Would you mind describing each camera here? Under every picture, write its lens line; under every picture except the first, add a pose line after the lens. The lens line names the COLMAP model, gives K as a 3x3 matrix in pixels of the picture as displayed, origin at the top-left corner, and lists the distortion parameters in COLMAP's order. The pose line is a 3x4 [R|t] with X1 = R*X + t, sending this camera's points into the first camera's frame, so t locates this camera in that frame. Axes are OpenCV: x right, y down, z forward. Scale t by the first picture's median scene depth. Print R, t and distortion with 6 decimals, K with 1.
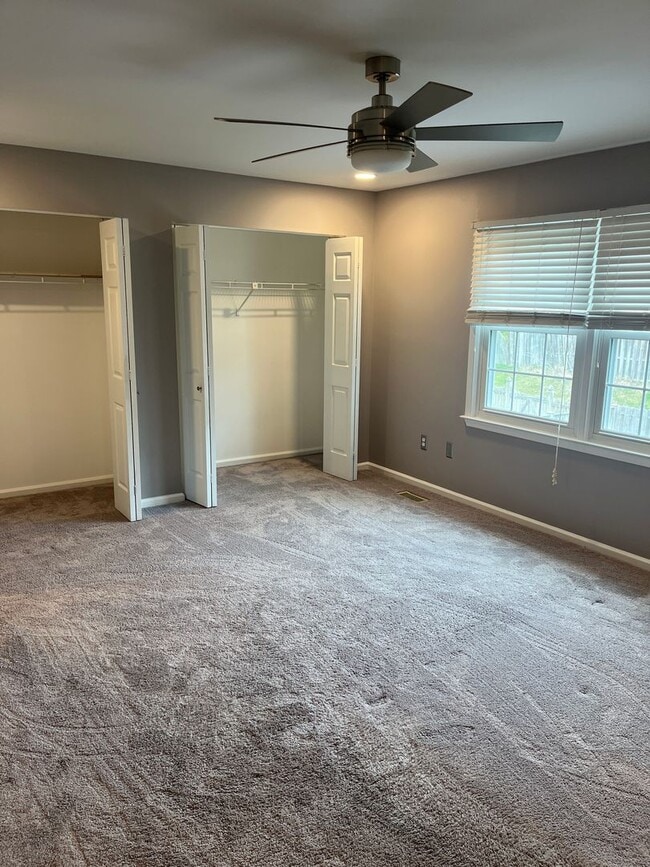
lens RADIAL K [[667.2, 0, 325.0], [0, 667.2, 433.5], [0, 0, 1]] dist [0.078229, -0.000394]
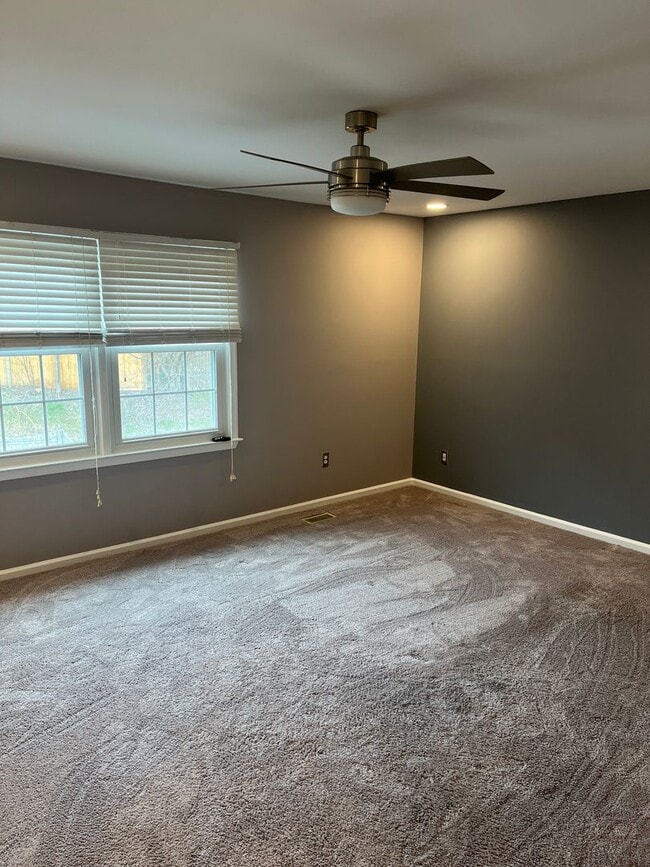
lens RADIAL K [[657.7, 0, 325.0], [0, 657.7, 433.5], [0, 0, 1]] dist [0.064081, -0.118440]
pose [[-0.108930, -0.210485, 0.971509, -0.647406], [0.175914, 0.957818, 0.227243, -0.198599], [-0.978360, 0.195655, -0.067308, 0.773415]]
